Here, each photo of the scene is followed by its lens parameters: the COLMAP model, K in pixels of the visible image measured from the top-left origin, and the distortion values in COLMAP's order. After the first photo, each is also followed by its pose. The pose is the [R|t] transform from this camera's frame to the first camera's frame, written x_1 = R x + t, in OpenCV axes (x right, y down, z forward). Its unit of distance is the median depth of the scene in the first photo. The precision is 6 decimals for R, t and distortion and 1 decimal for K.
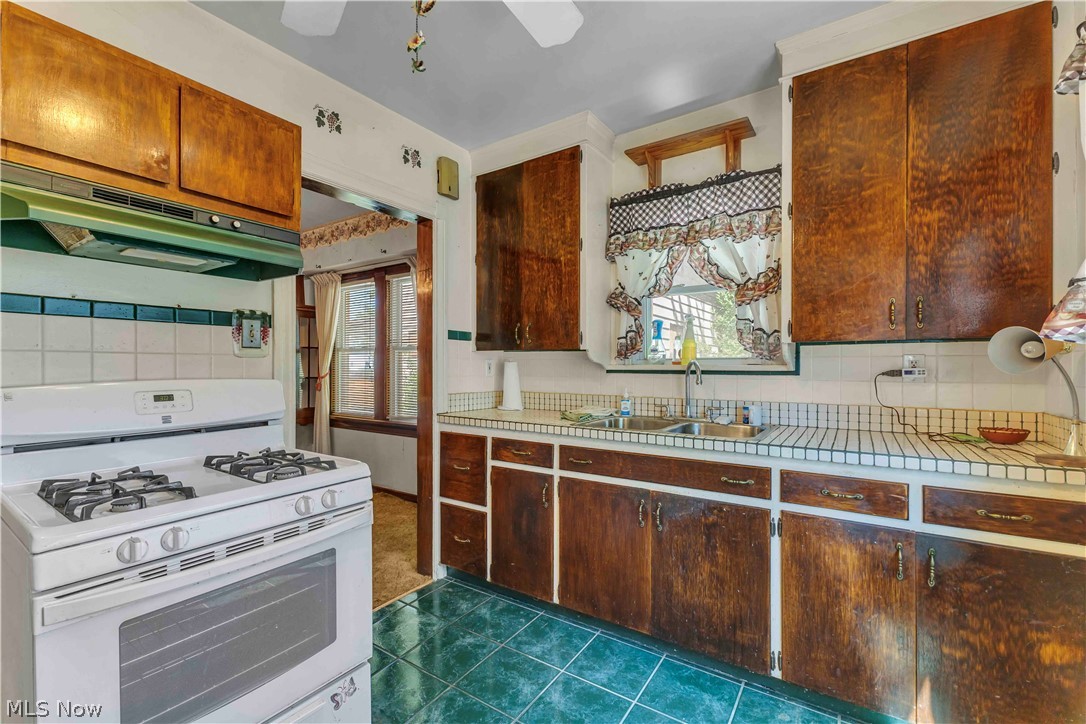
lens RADIAL K [[471.3, 0, 539.7], [0, 471.3, 363.7], [0, 0, 1]] dist [0.005689, -0.001356]
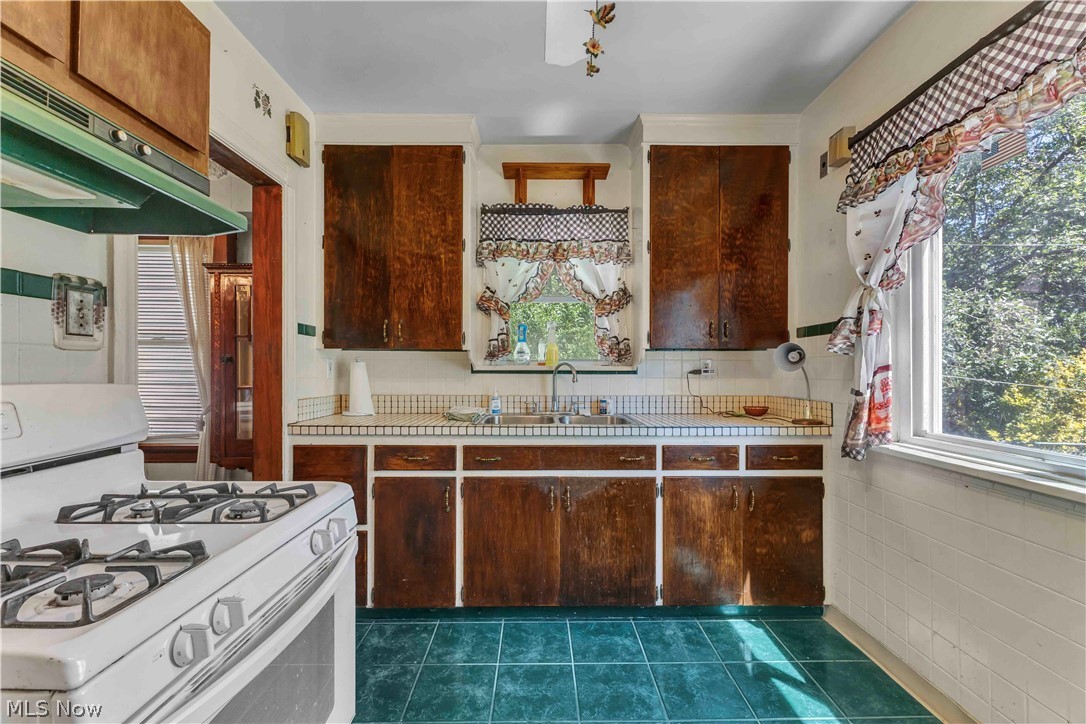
lens RADIAL K [[471.3, 0, 544.0], [0, 471.3, 365.8], [0, 0, 1]] dist [0.005689, -0.001356]
pose [[0.818978, 0.004631, 0.573806, -0.442248], [-0.003974, 0.999989, -0.002399, 0.006798], [-0.573811, -0.000315, 0.818987, 0.102346]]
